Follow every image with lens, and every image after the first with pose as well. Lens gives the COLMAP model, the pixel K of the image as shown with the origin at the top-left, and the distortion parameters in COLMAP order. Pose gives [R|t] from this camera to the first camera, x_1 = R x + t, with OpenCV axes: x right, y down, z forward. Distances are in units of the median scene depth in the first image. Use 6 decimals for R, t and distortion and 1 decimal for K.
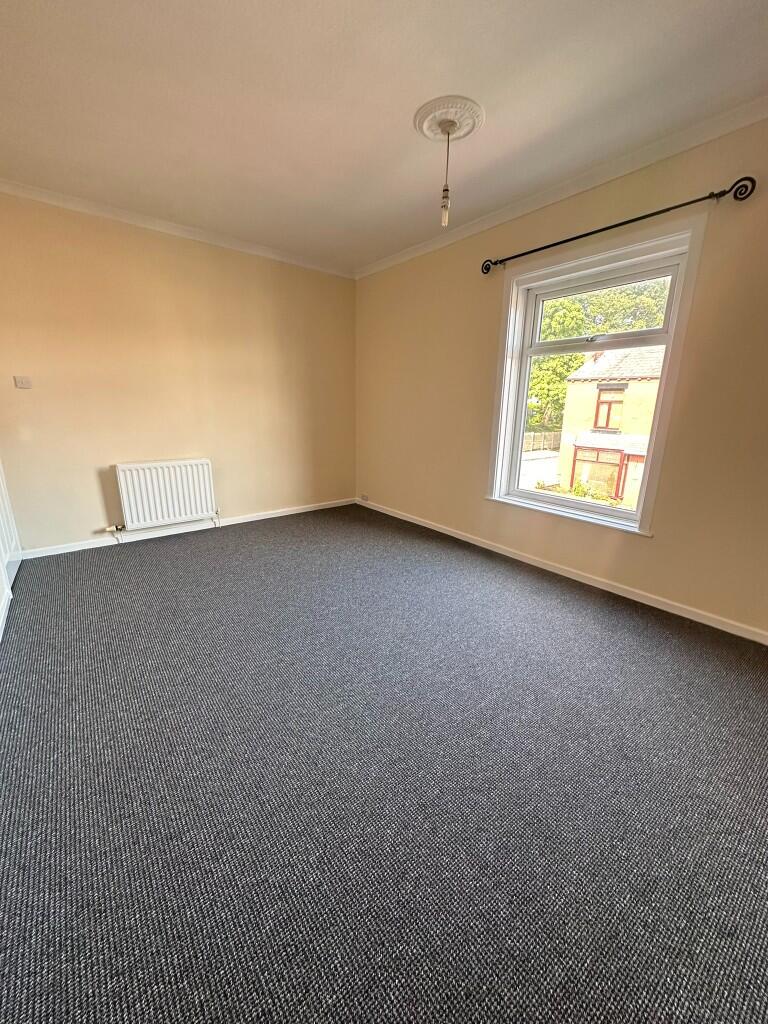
lens RADIAL K [[407.3, 0, 384.0], [0, 407.3, 512.0], [0, 0, 1]] dist [-0.001882, 0.000944]
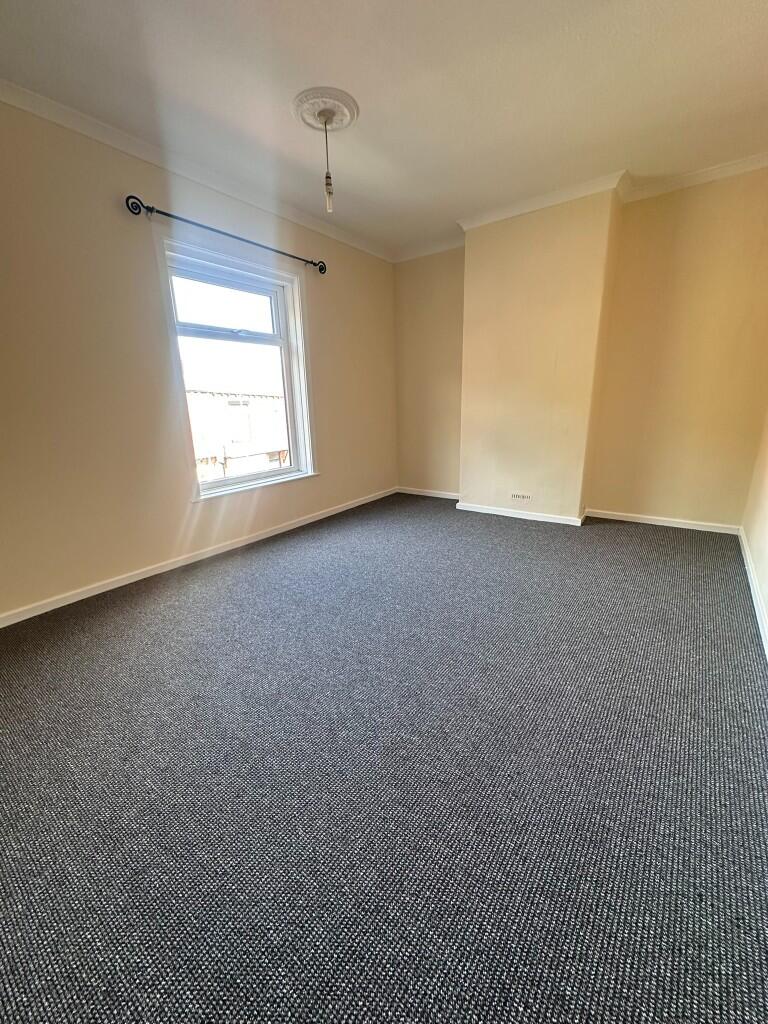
lens RADIAL K [[407.3, 0, 384.0], [0, 407.3, 512.0], [0, 0, 1]] dist [-0.001882, 0.000944]
pose [[-0.275817, -0.264852, 0.924001, -1.081526], [0.268087, 0.901948, 0.338555, -0.328157], [-0.923068, 0.341092, -0.177769, 1.342412]]
